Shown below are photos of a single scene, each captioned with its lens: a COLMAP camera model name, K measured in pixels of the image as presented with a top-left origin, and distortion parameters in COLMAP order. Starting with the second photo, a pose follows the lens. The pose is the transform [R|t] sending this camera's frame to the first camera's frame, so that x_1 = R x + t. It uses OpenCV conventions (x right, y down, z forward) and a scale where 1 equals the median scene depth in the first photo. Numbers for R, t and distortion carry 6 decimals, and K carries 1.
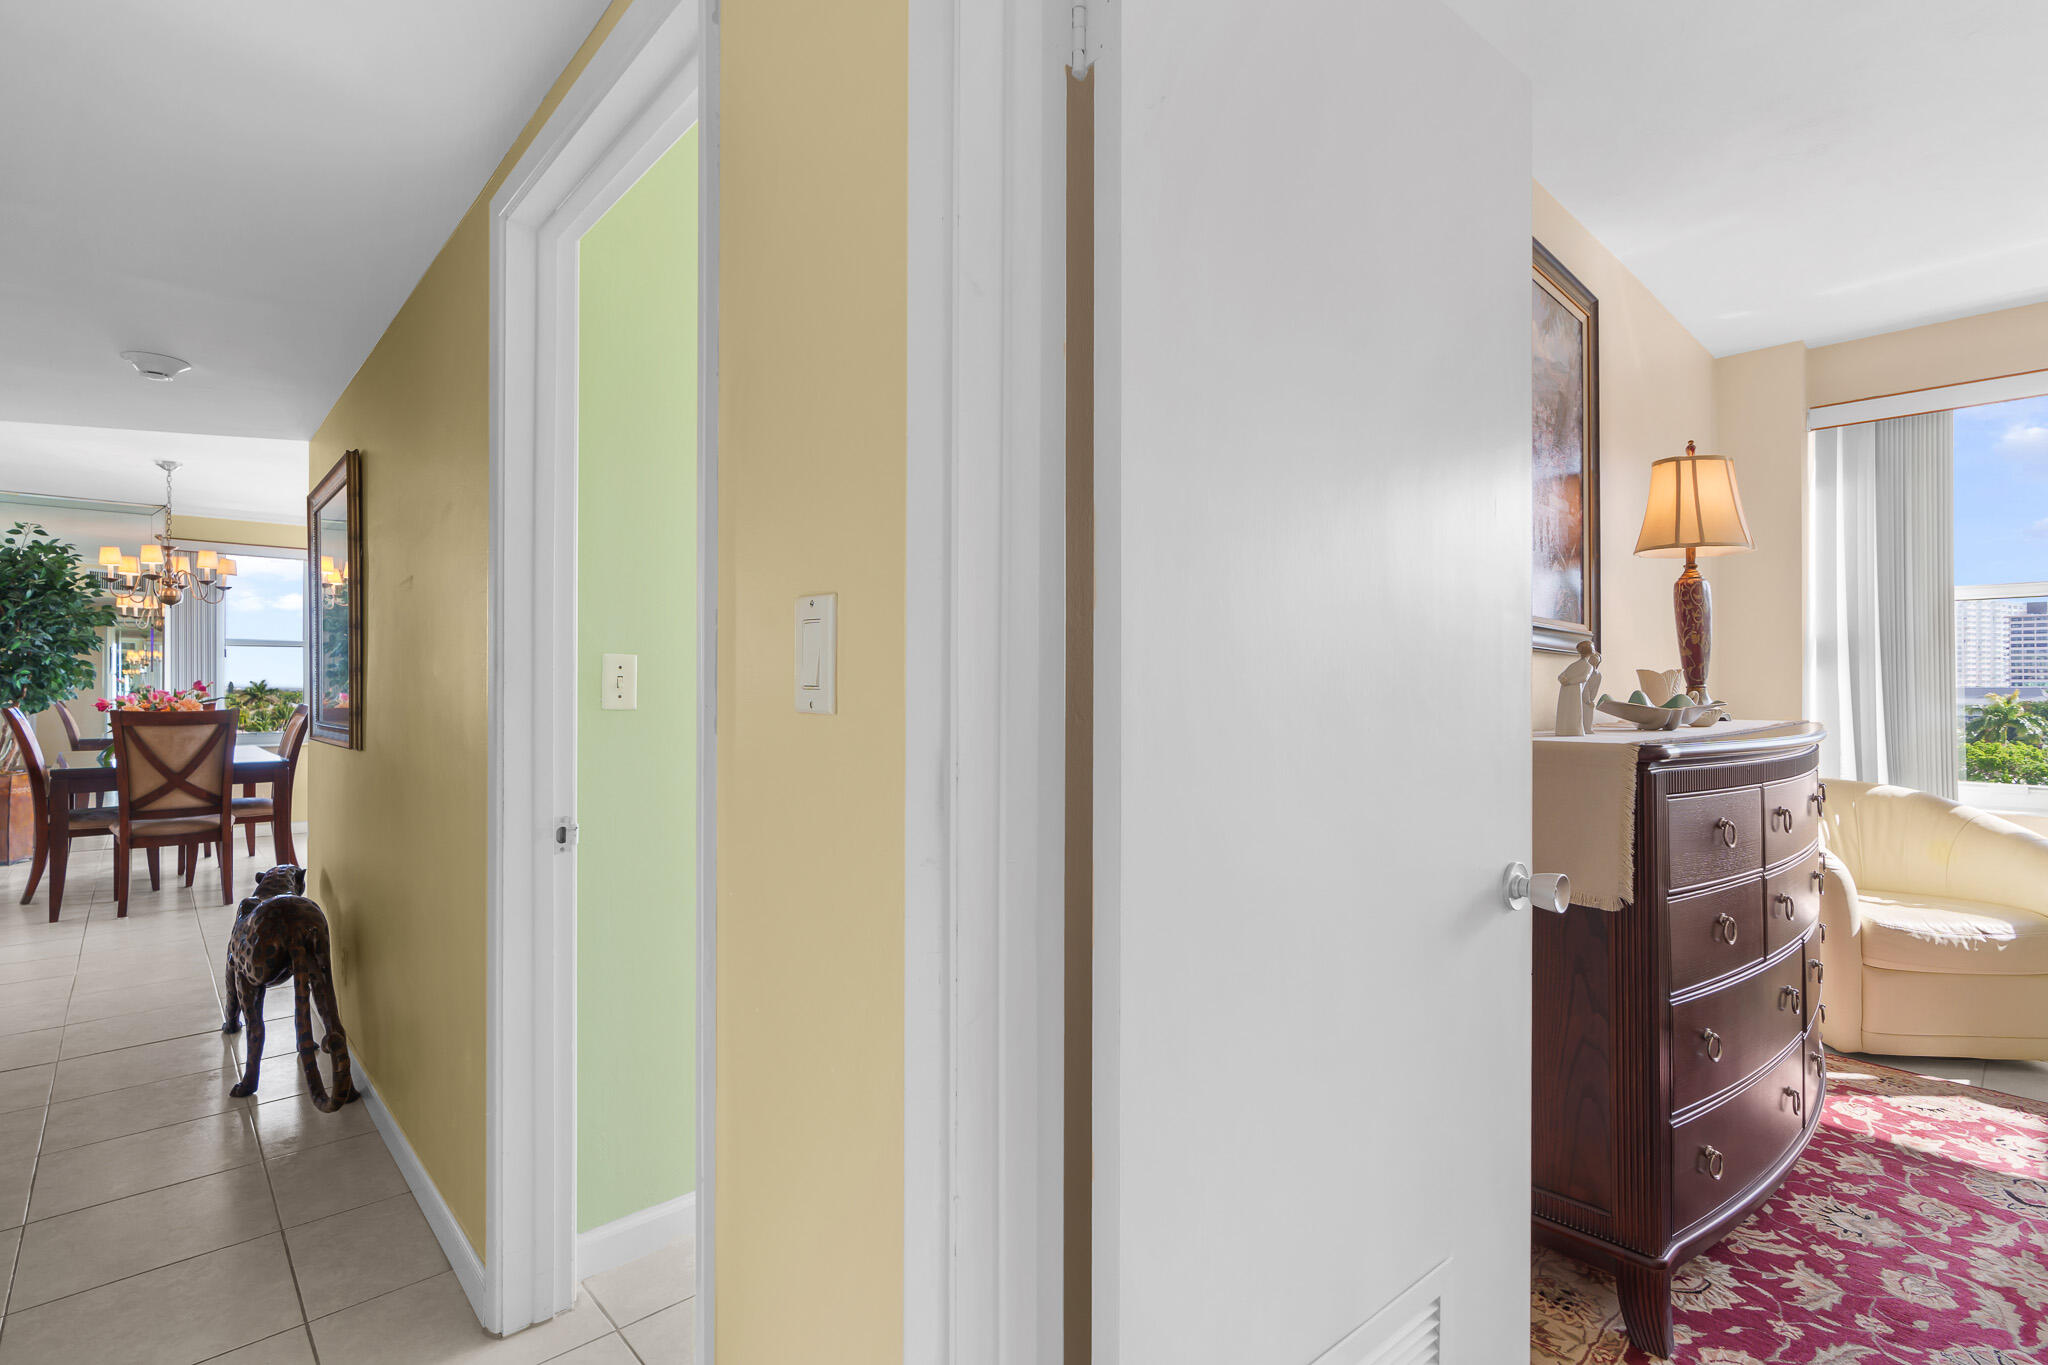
lens RADIAL K [[953.6, 0, 1026.3], [0, 953.6, 681.1], [0, 0, 1]] dist [-0.001244, -0.000146]
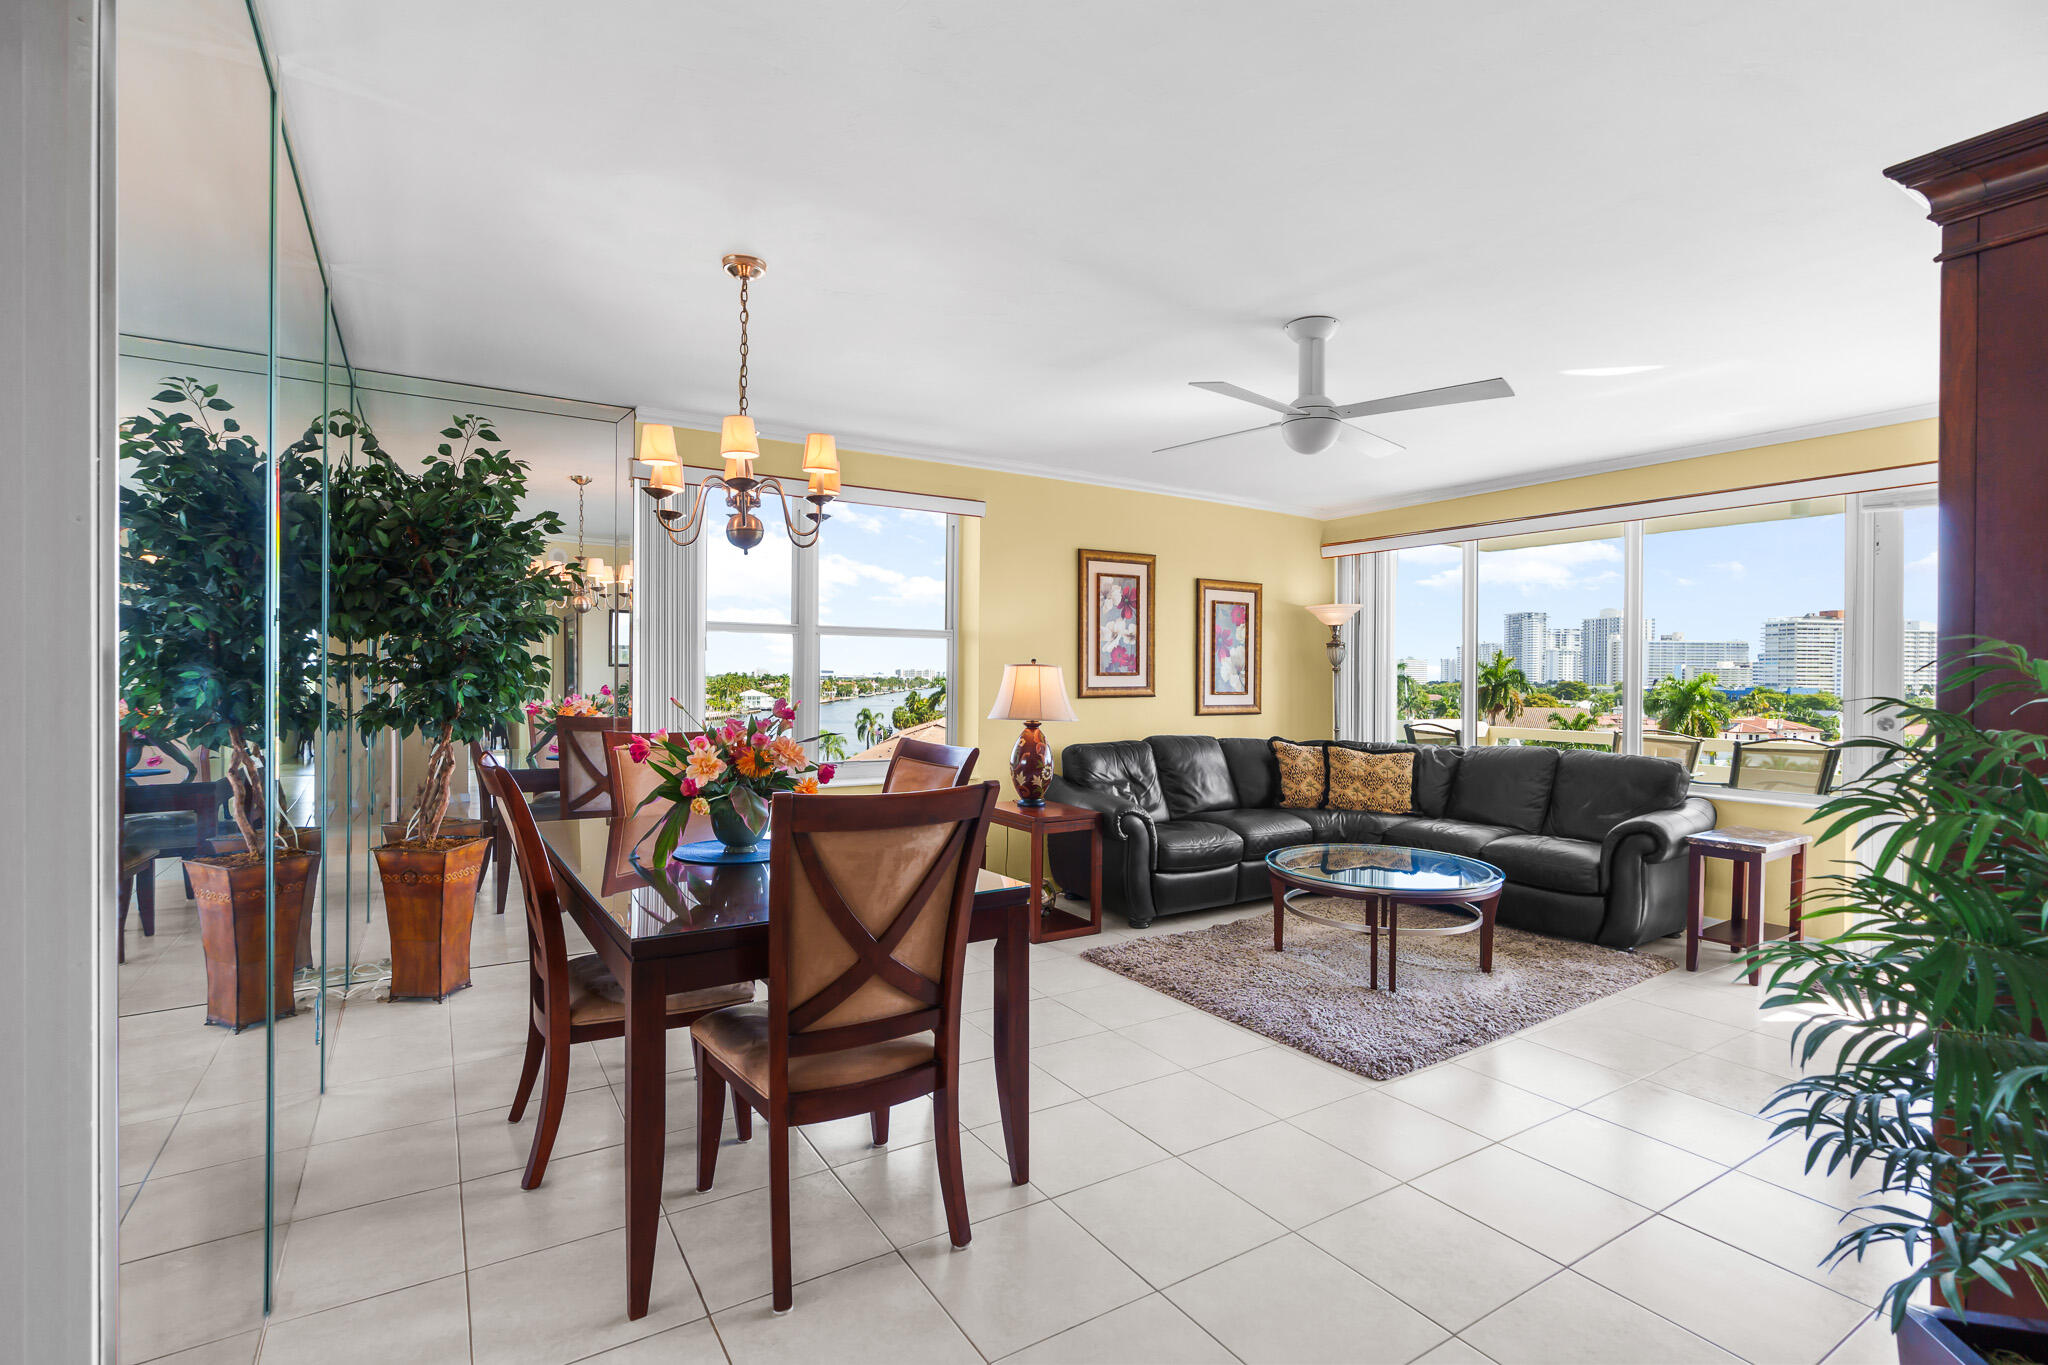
lens RADIAL K [[945.3, 0, 1020.2], [0, 945.3, 682.2], [0, 0, 1]] dist [-0.007078, 0.000986]
pose [[0.982444, 0.009794, -0.186299, -0.657922], [-0.007524, 0.999889, 0.012891, -0.016912], [0.186404, -0.011263, 0.982409, 0.534700]]
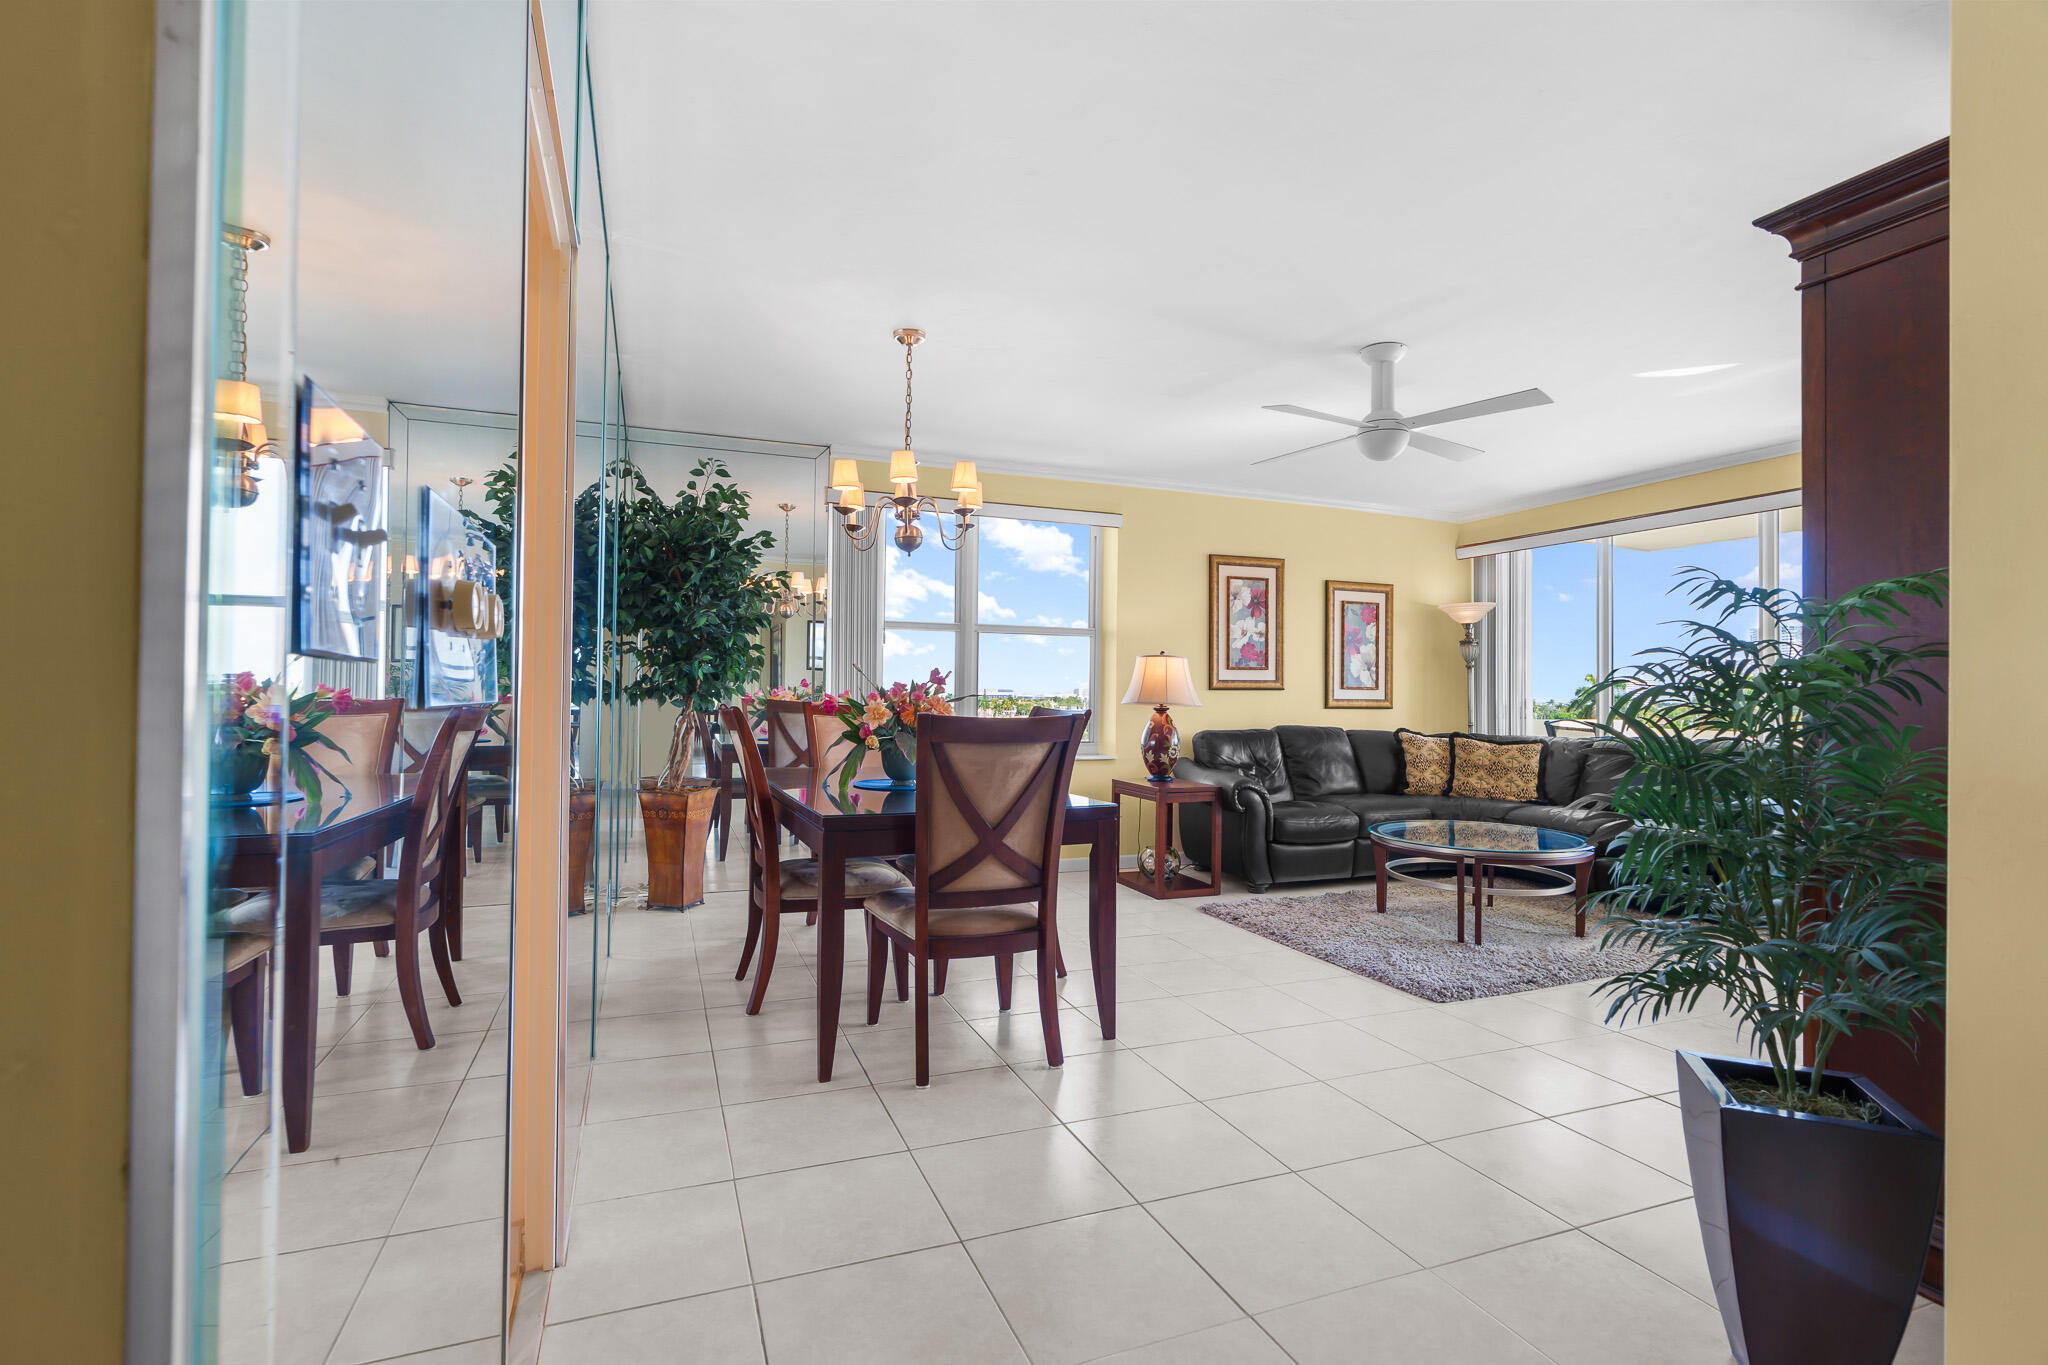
lens RADIAL K [[945.3, 0, 1020.2], [0, 945.3, 682.2], [0, 0, 1]] dist [-0.007078, 0.000986]
pose [[0.930517, 0.006679, -0.366188, -0.585919], [-0.009741, 0.999931, -0.006514, 0.012682], [0.366119, 0.009629, 0.930518, 0.425502]]
